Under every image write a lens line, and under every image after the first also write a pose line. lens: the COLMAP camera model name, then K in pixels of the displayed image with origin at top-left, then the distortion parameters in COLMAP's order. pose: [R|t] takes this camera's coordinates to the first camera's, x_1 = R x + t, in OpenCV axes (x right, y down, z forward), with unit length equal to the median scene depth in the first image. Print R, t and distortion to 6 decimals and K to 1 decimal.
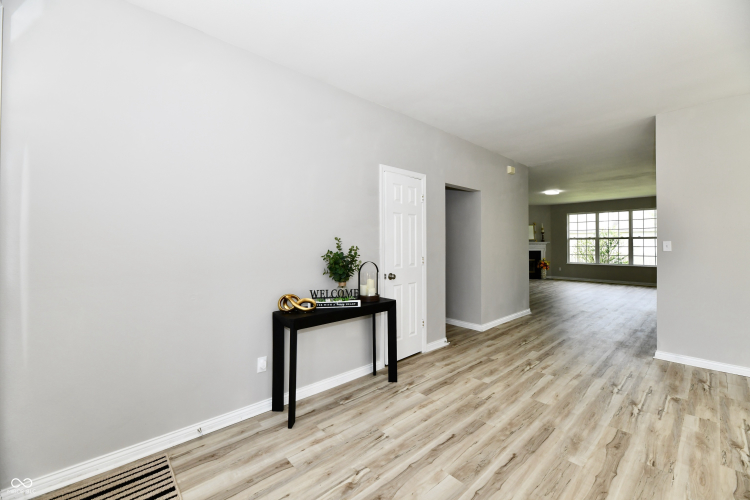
lens RADIAL K [[305.1, 0, 377.6], [0, 305.1, 243.7], [0, 0, 1]] dist [-0.005143, -0.000780]
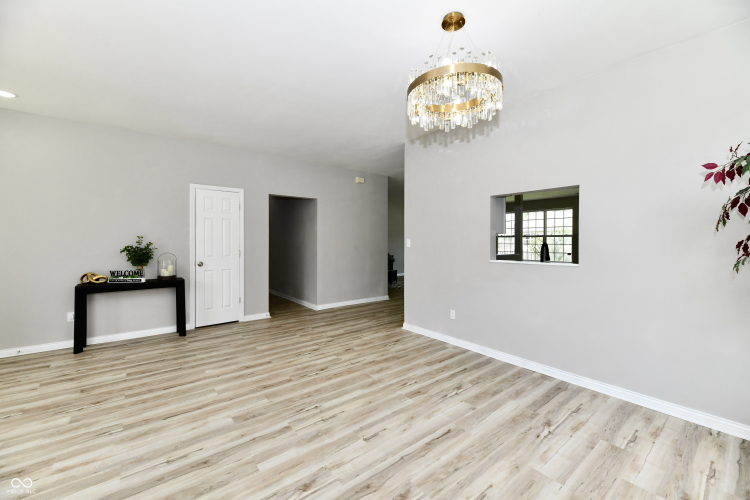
lens RADIAL K [[307.9, 0, 379.7], [0, 307.9, 241.2], [0, 0, 1]] dist [-0.001151, -0.002922]
pose [[0.998297, 0.003341, -0.058242, 1.172971], [-0.003167, 0.999990, 0.003089, -0.004587], [0.058252, -0.002899, 0.998298, -0.437364]]
